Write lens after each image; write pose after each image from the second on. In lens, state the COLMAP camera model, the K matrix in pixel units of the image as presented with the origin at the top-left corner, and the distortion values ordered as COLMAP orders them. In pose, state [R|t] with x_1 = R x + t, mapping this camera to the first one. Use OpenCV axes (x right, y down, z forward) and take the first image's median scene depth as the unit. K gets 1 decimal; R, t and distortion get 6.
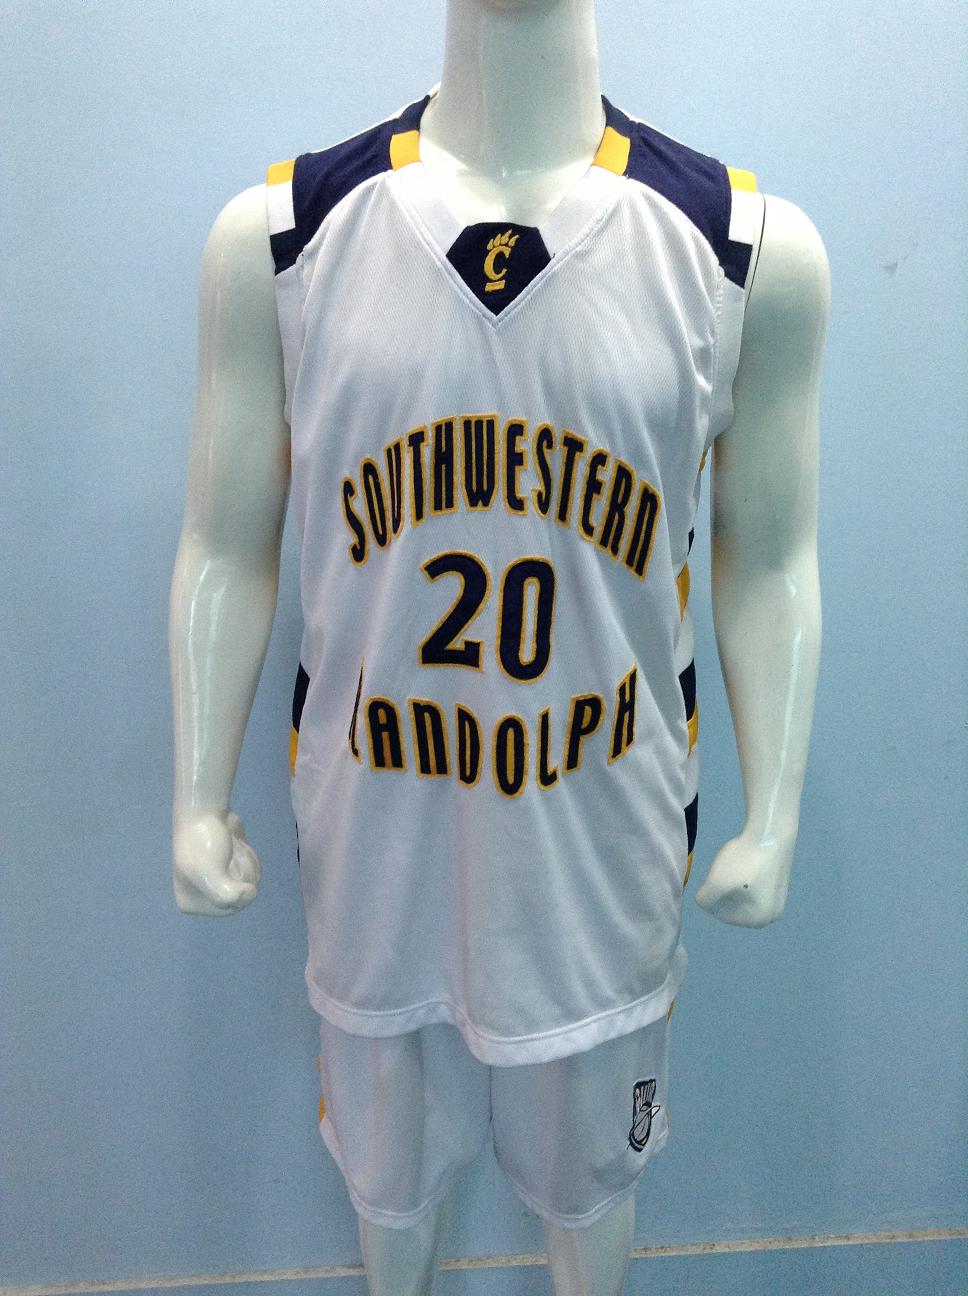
lens RADIAL K [[1119.4, 0, 484.0], [0, 1119.4, 648.0], [0, 0, 1]] dist [0.237271, -0.414460]
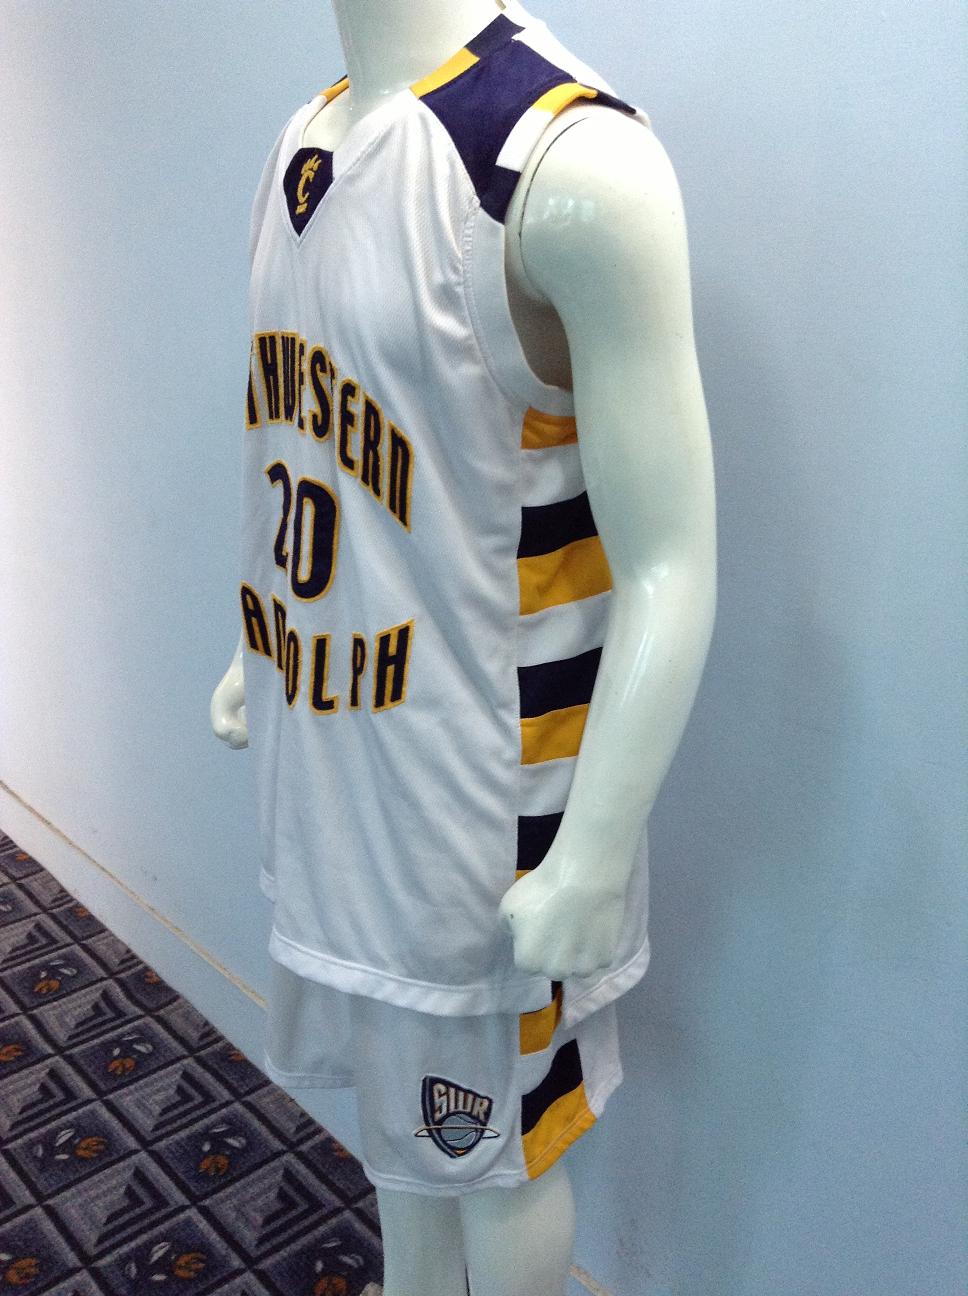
lens RADIAL K [[1144.9, 0, 484.0], [0, 1144.9, 648.0], [0, 0, 1]] dist [0.171183, -0.274765]
pose [[0.635037, 0.282371, -0.719023, 0.949254], [-0.281812, 0.951331, 0.124708, -0.110349], [0.719243, 0.123435, 0.683706, 0.419830]]
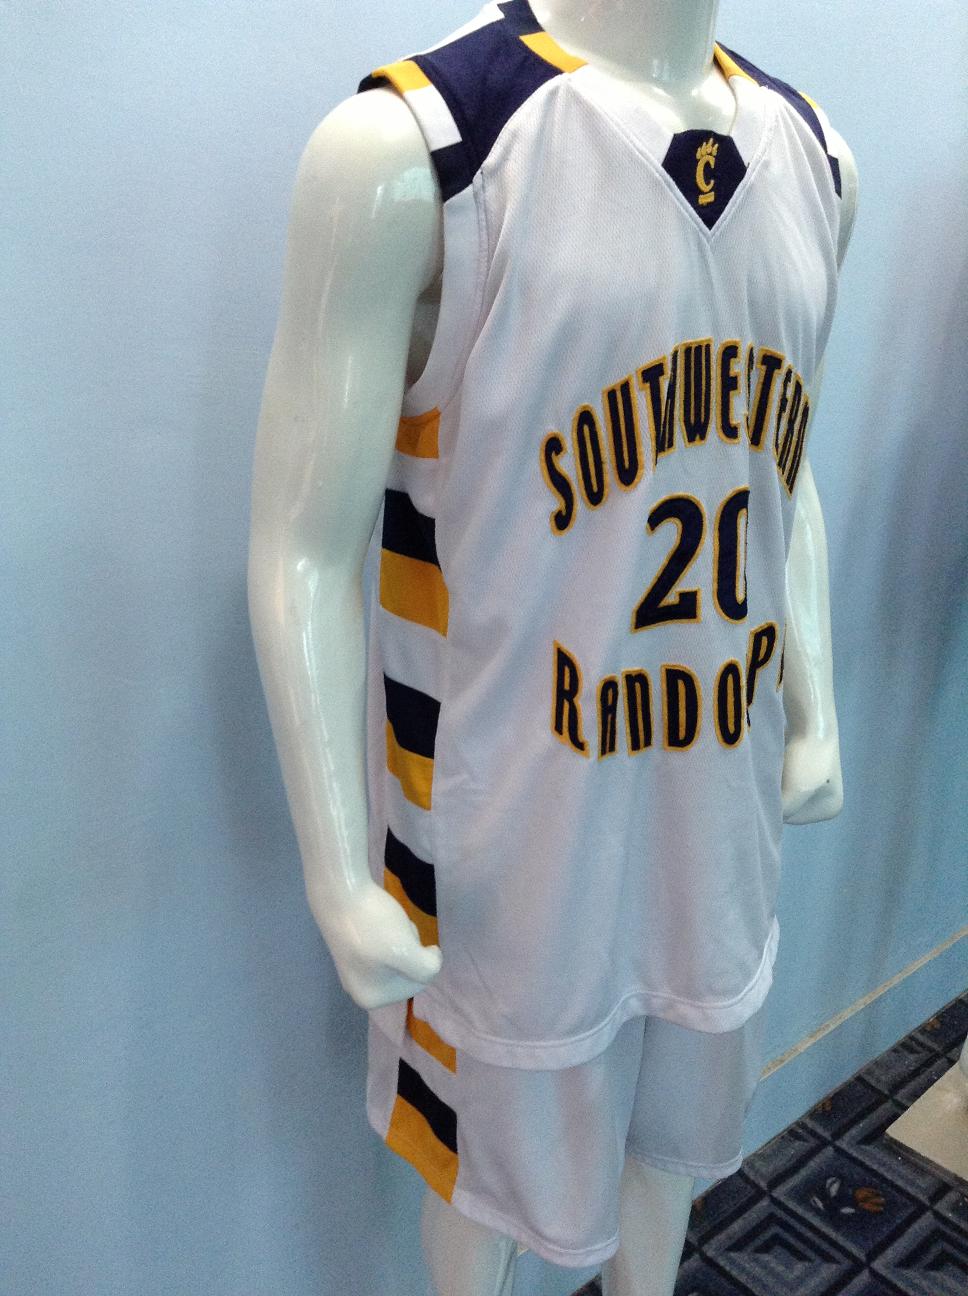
lens RADIAL K [[1119.4, 0, 484.0], [0, 1119.4, 648.0], [0, 0, 1]] dist [0.237271, -0.414460]
pose [[0.807474, -0.221921, 0.546569, -0.695570], [0.229297, 0.971755, 0.055805, -0.053019], [-0.543516, 0.080265, 0.835553, 0.328851]]
